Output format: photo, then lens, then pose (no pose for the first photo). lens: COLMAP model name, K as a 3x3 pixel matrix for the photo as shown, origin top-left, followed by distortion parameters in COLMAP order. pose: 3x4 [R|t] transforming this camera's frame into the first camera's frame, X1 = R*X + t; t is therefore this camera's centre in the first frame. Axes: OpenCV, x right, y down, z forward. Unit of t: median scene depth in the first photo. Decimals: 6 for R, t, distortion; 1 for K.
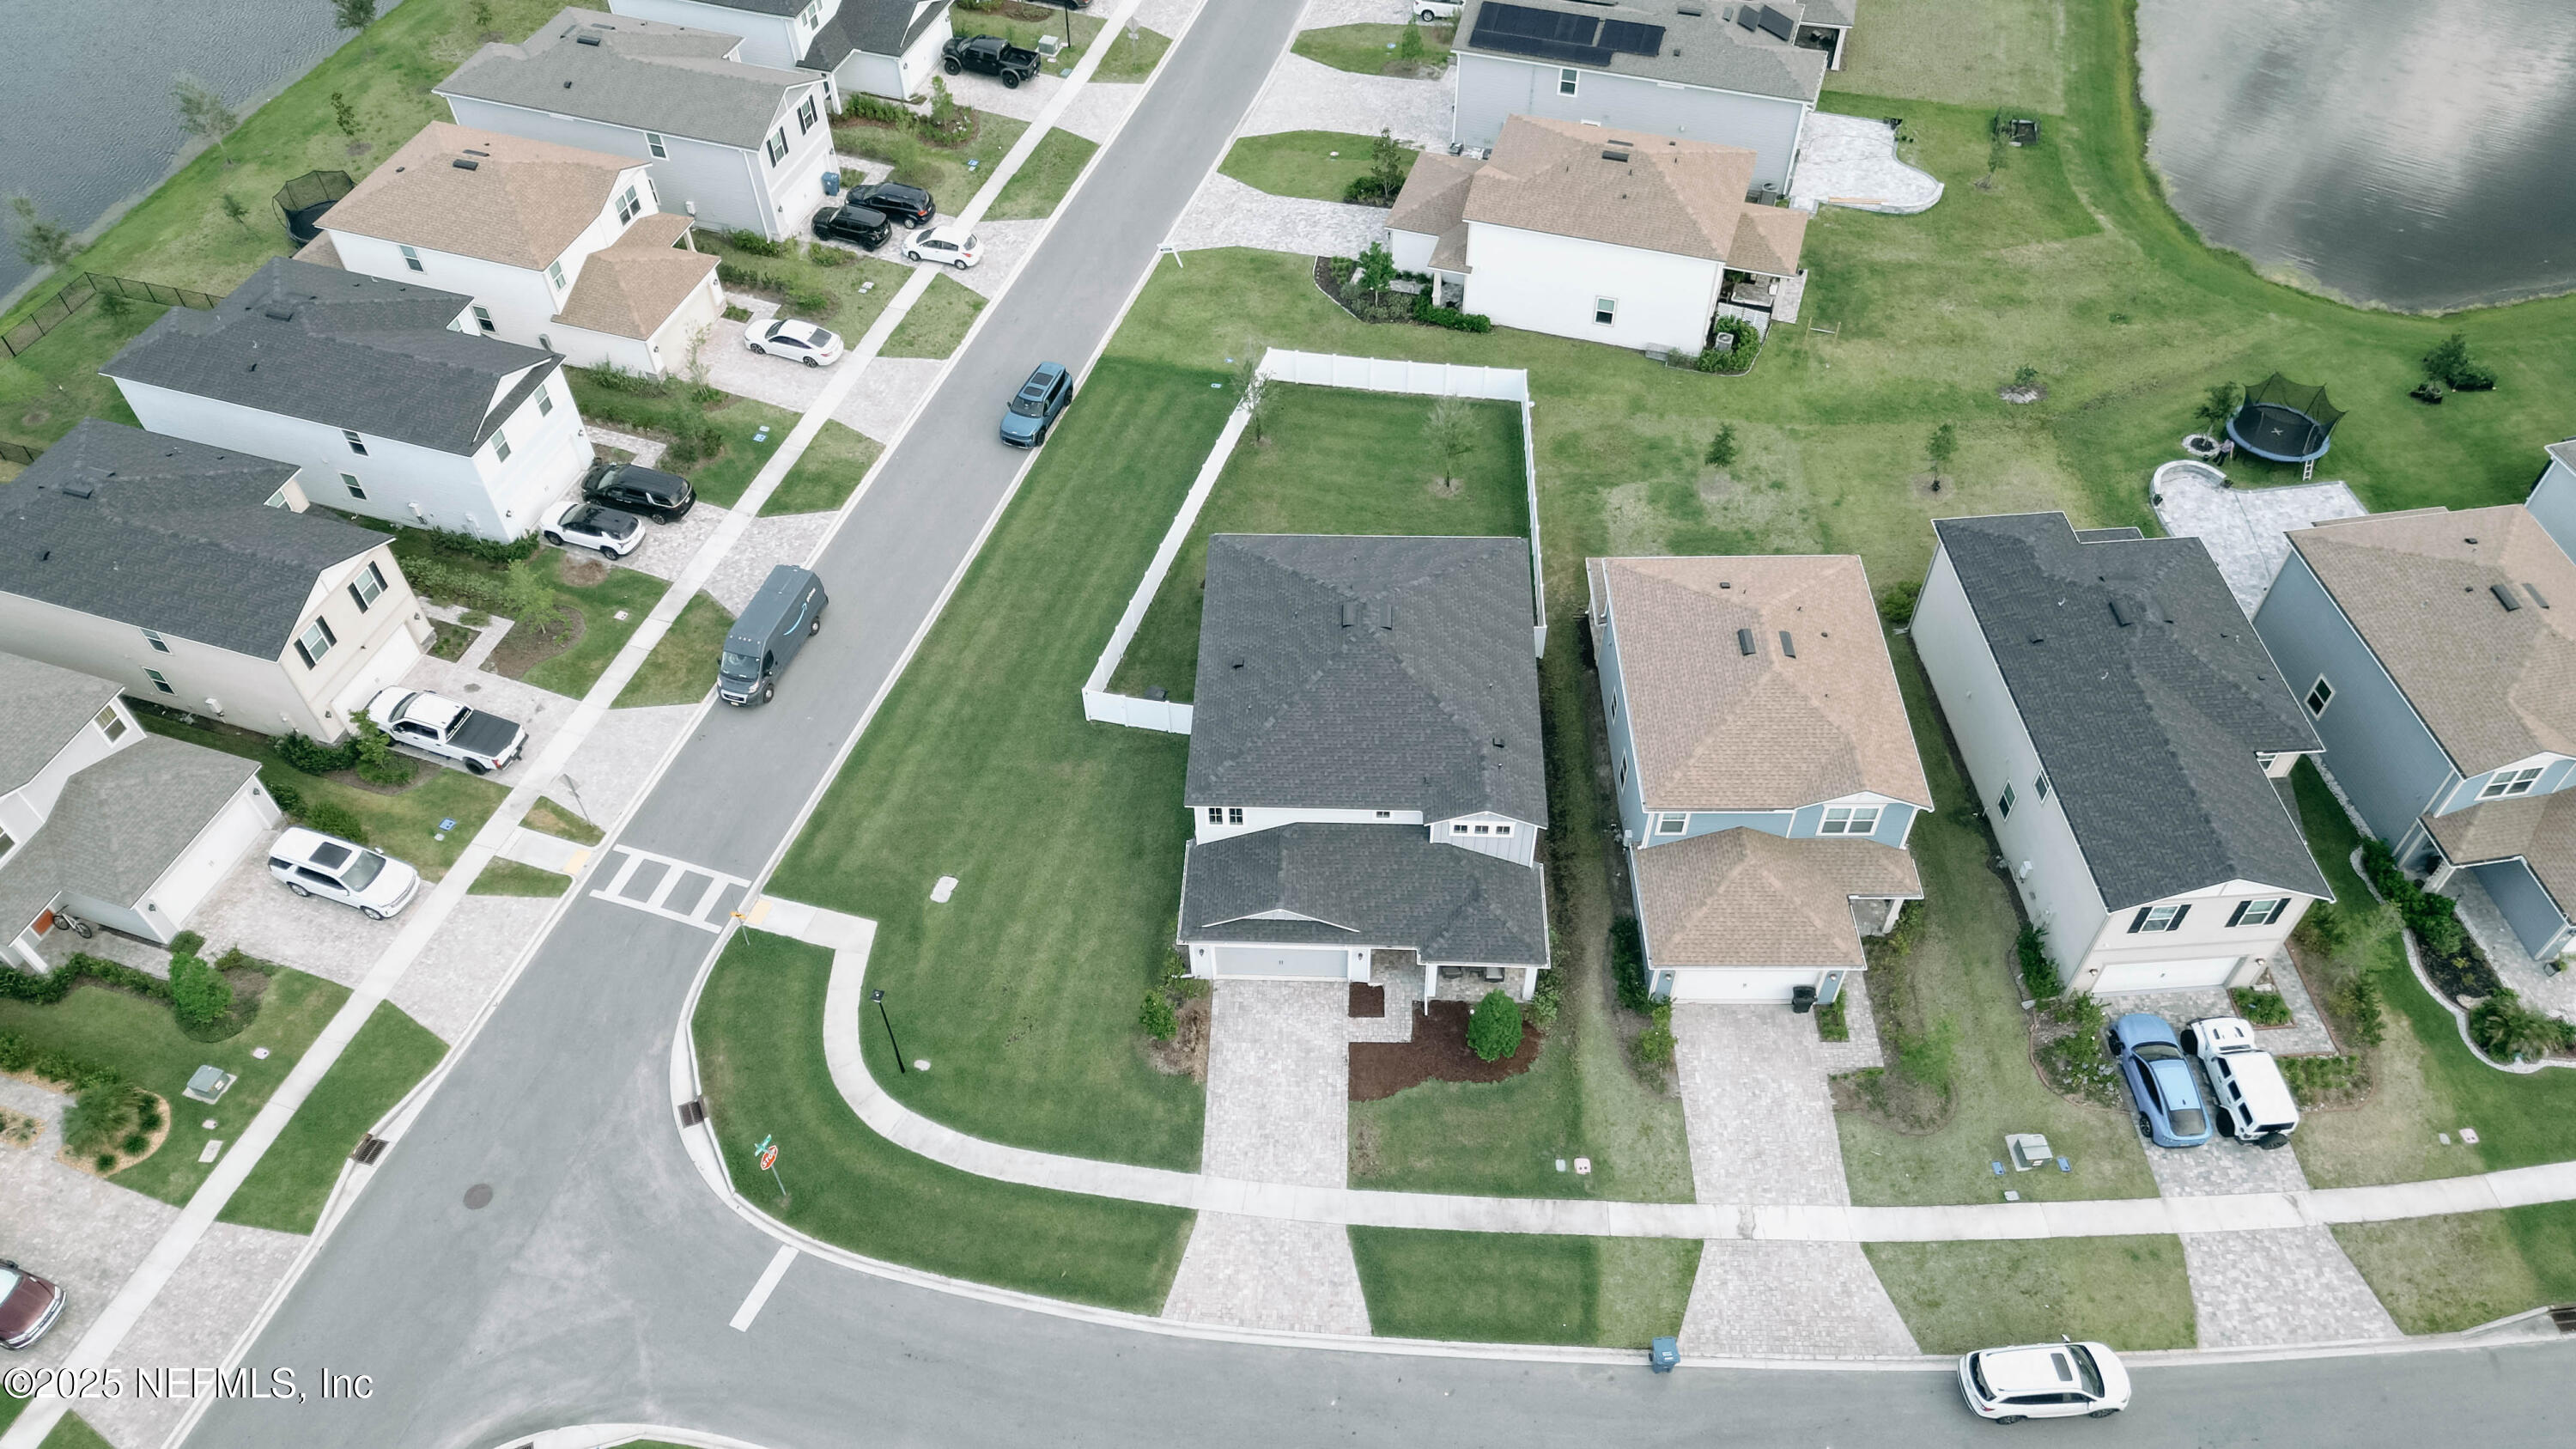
lens RADIAL K [[1809.7, 0, 1278.3], [0, 1809.7, 737.7], [0, 0, 1]] dist [0.066049, -0.061592]
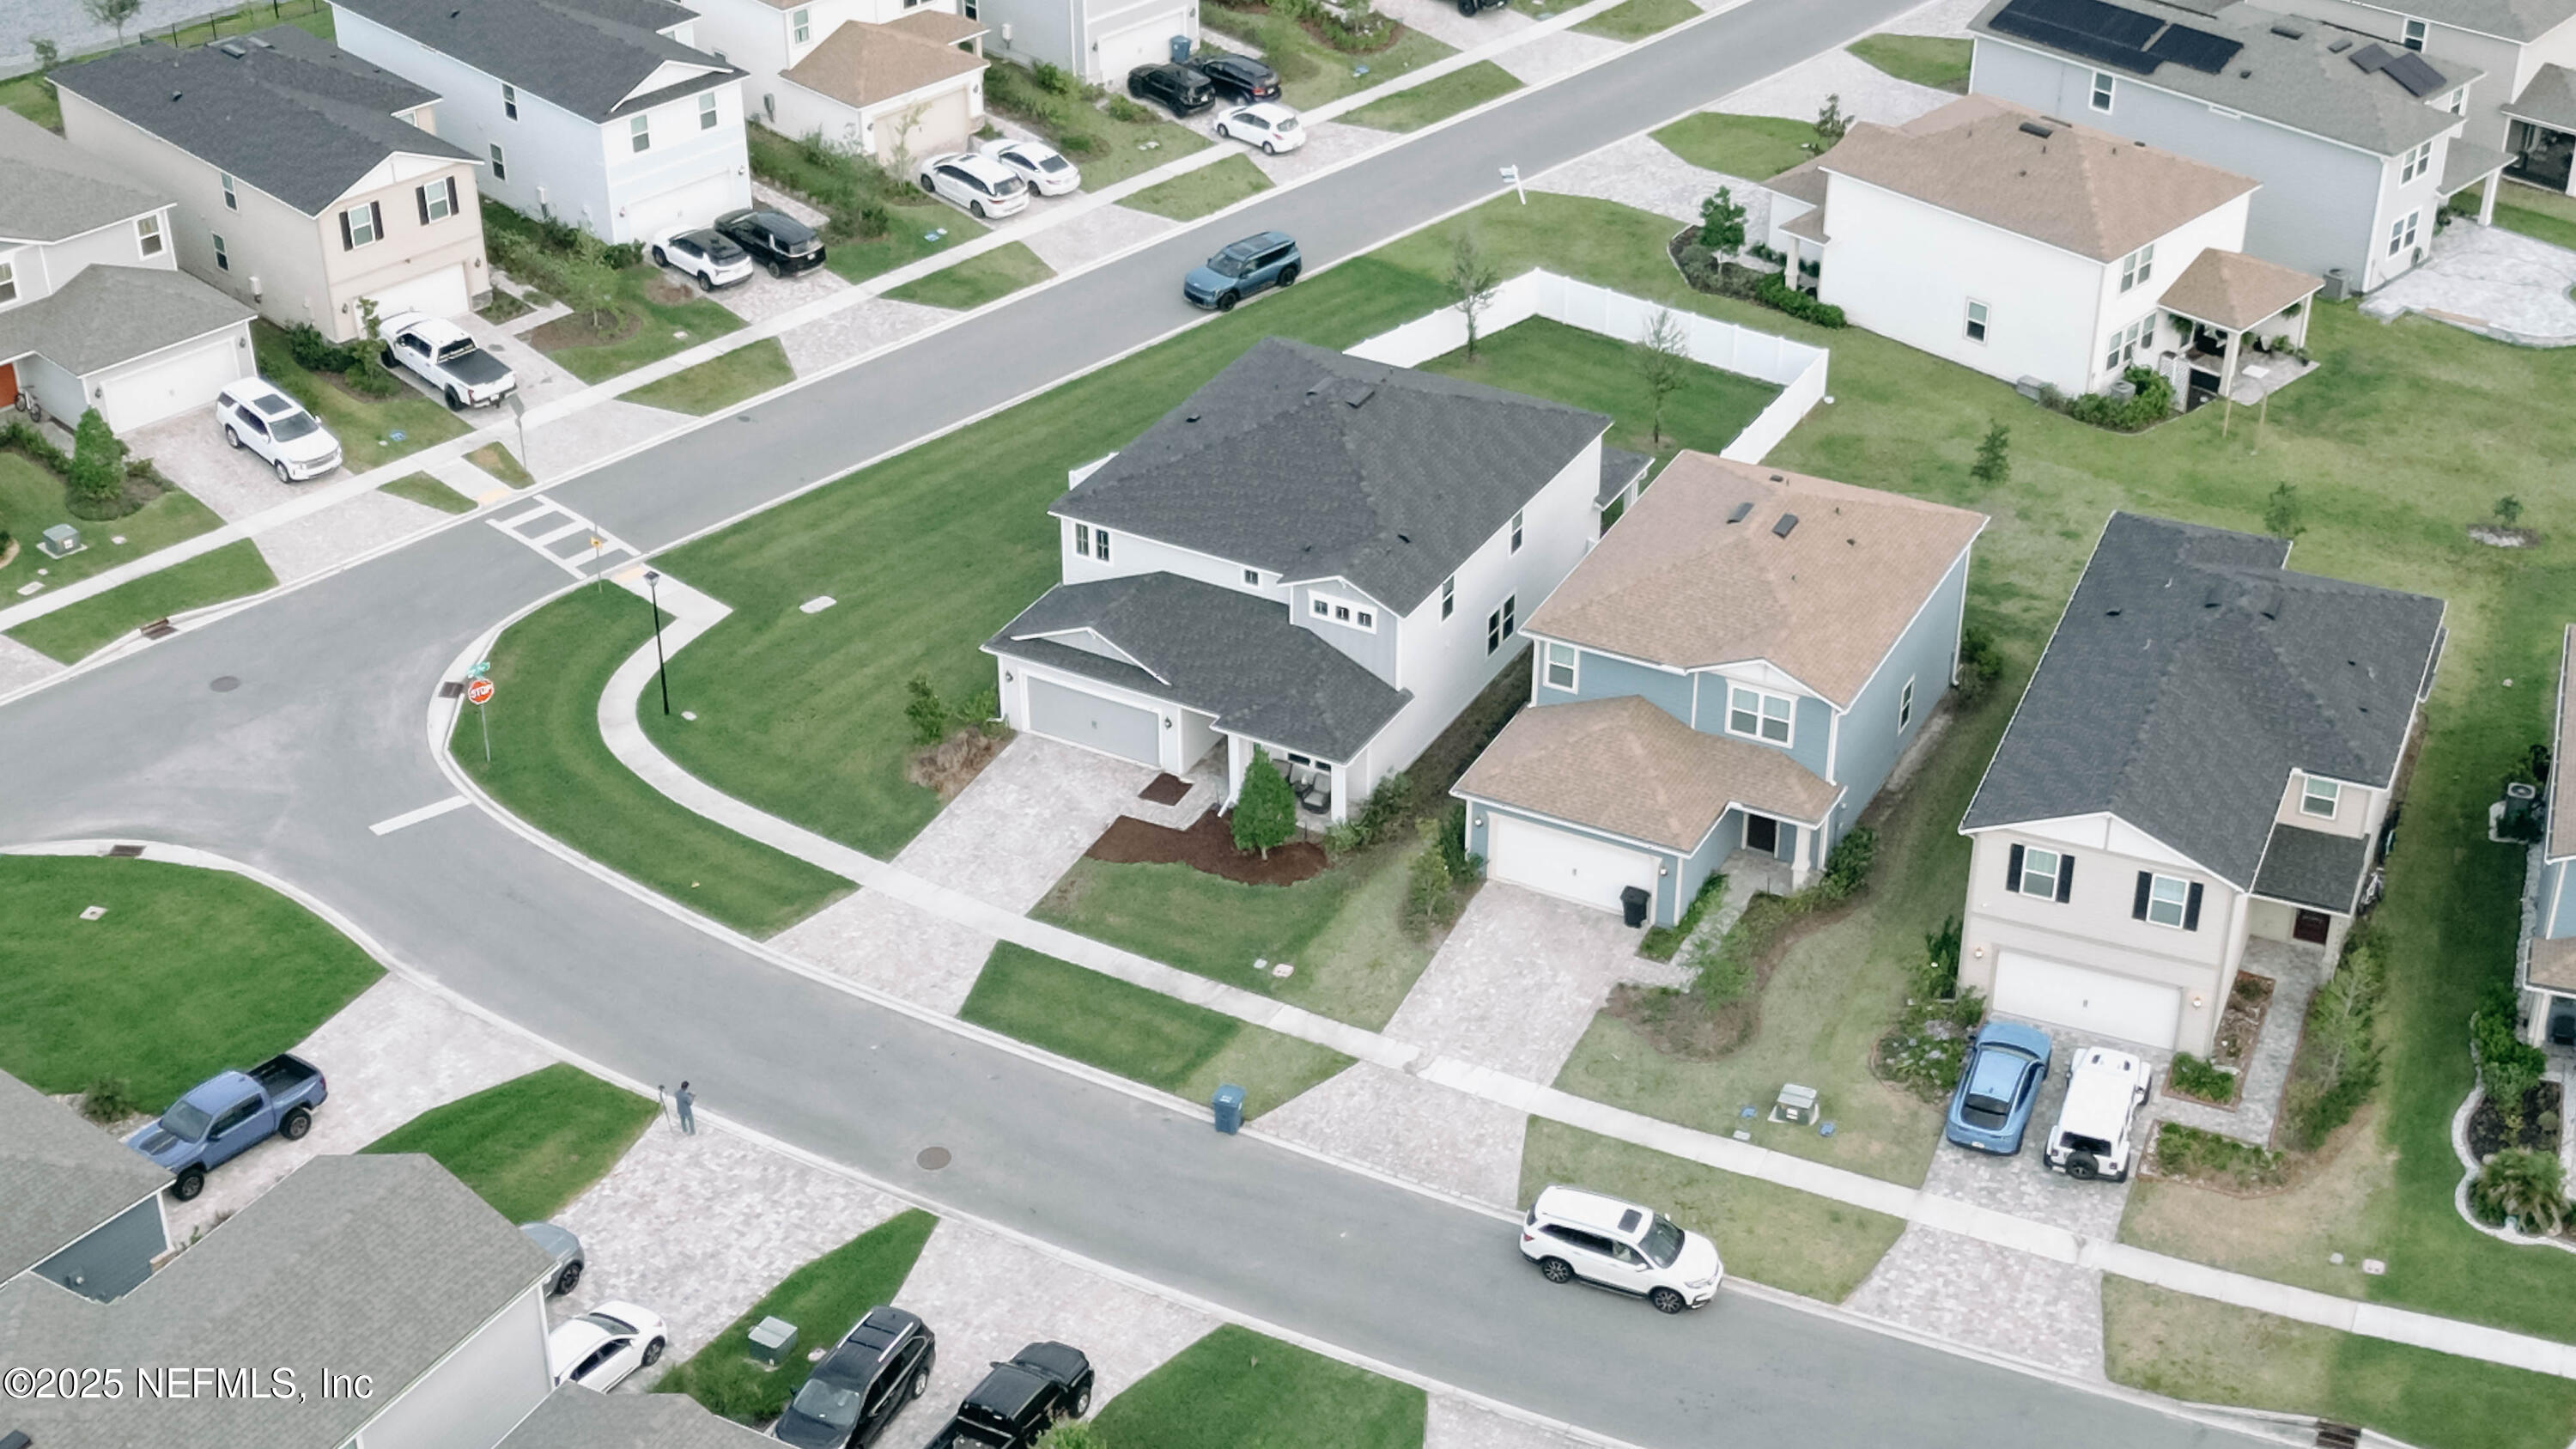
lens RADIAL K [[3605.4, 0, 1259.4], [0, 3605.4, 722.8], [0, 0, 1]] dist [0.234458, -0.851995]
pose [[0.890586, 0.248756, -0.380758, 0.633714], [-0.350561, 0.908810, -0.226213, 0.425792], [0.289765, 0.334941, 0.896577, -0.435452]]
